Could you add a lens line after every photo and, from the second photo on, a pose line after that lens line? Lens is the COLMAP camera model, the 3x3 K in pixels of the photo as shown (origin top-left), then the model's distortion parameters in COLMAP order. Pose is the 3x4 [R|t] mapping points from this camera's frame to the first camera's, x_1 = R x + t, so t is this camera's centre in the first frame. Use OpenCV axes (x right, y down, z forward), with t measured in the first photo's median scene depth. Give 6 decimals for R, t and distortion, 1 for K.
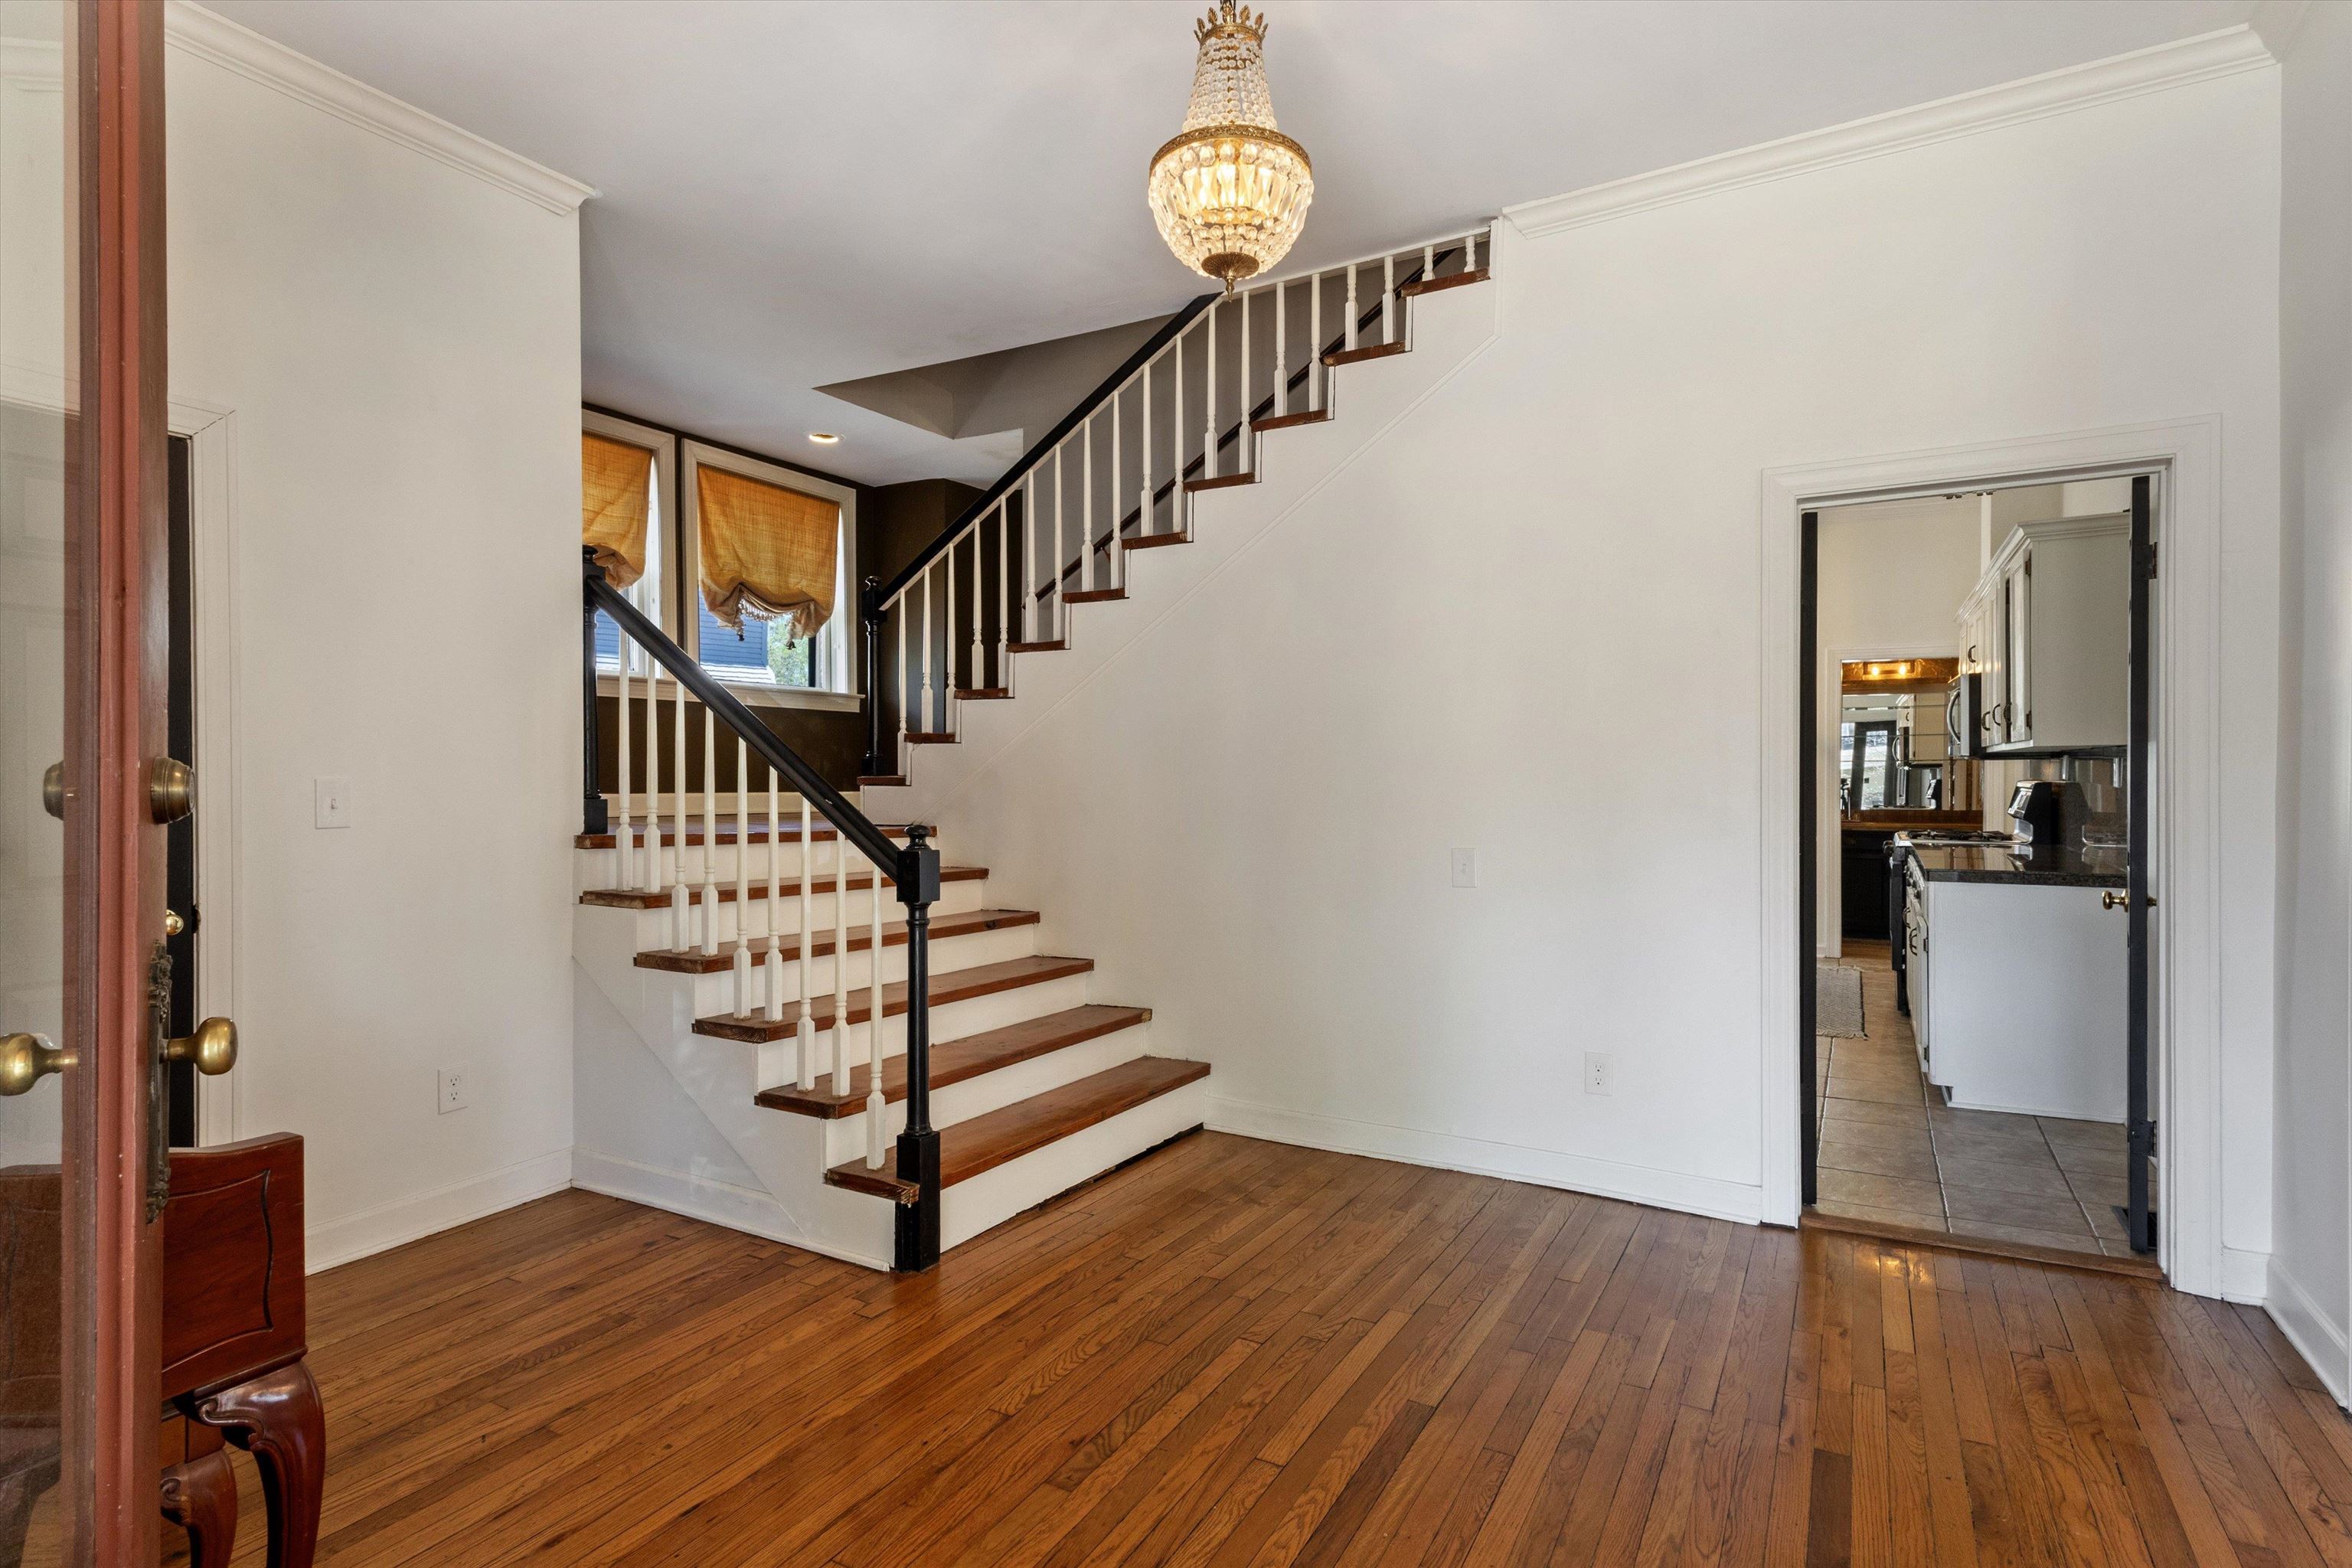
lens RADIAL K [[1193.3, 0, 1179.9], [0, 1193.3, 783.4], [0, 0, 1]] dist [0.001340, 0.000179]
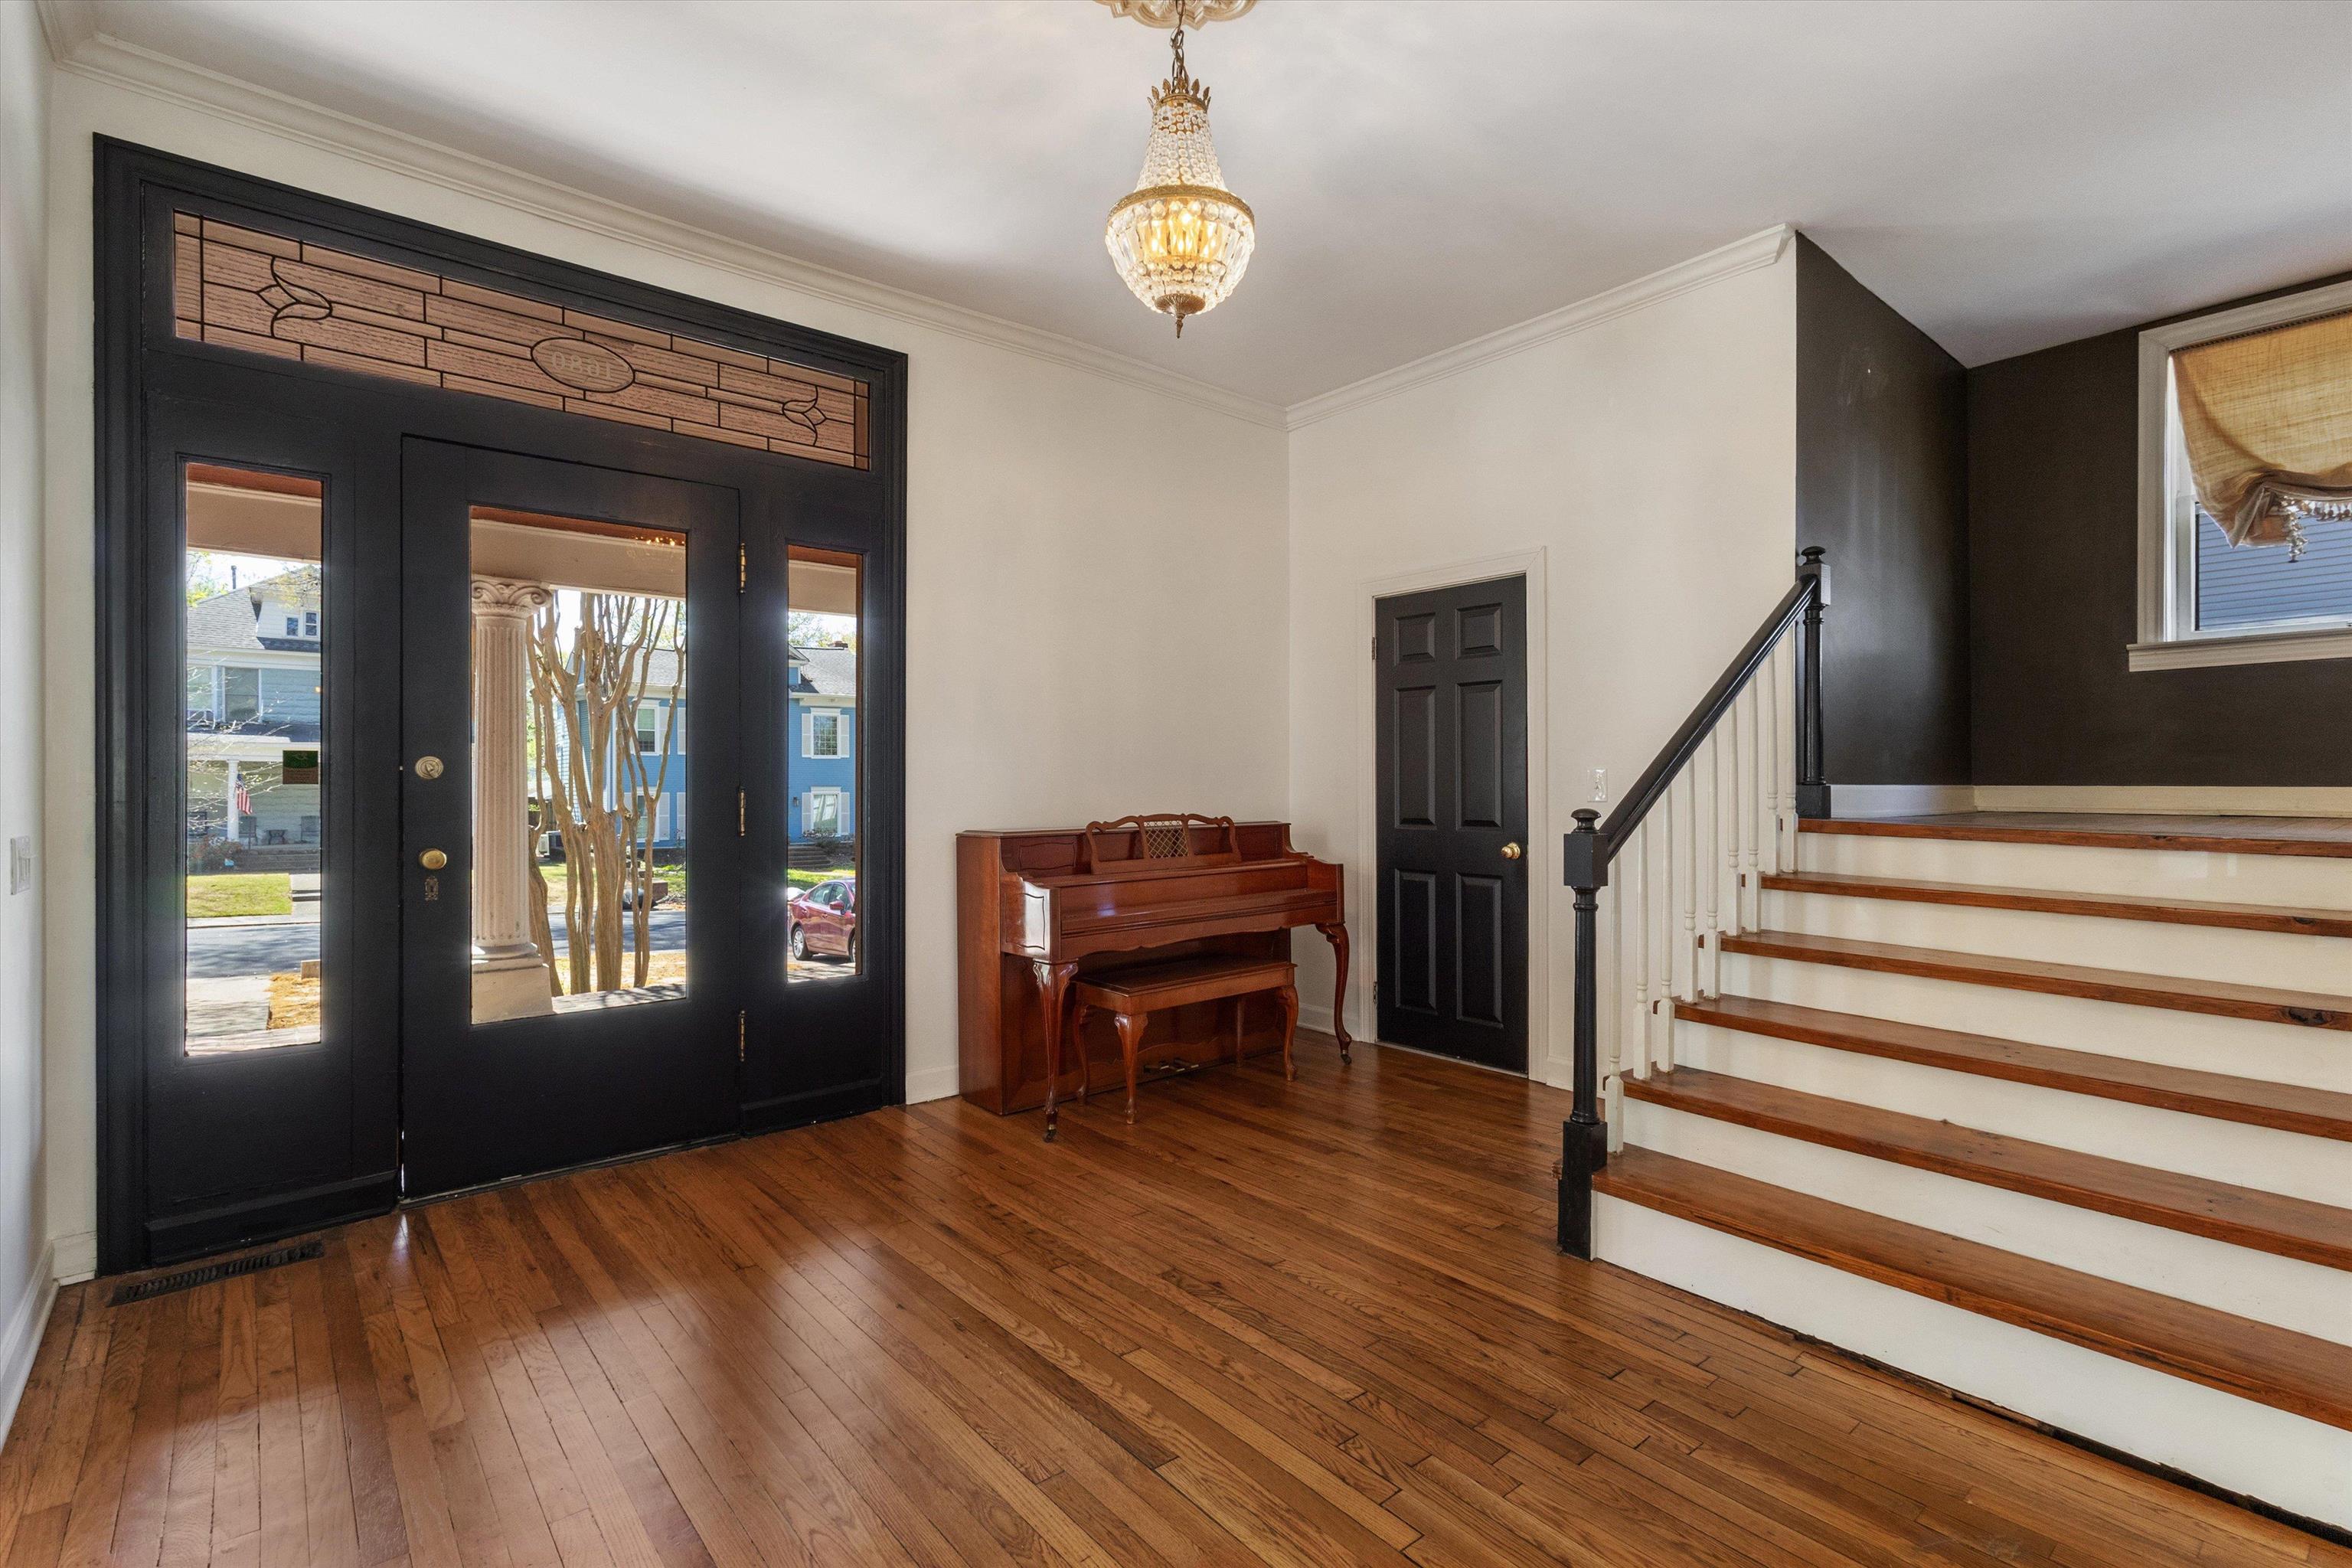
lens RADIAL K [[1087.7, 0, 1181.9], [0, 1087.7, 782.7], [0, 0, 1]] dist [0.000351, 0.000188]
pose [[-0.353009, 0.002807, -0.935616, 0.896995], [0.001815, 0.999996, 0.002315, 0.014228], [0.935618, -0.000881, -0.353013, 1.223760]]
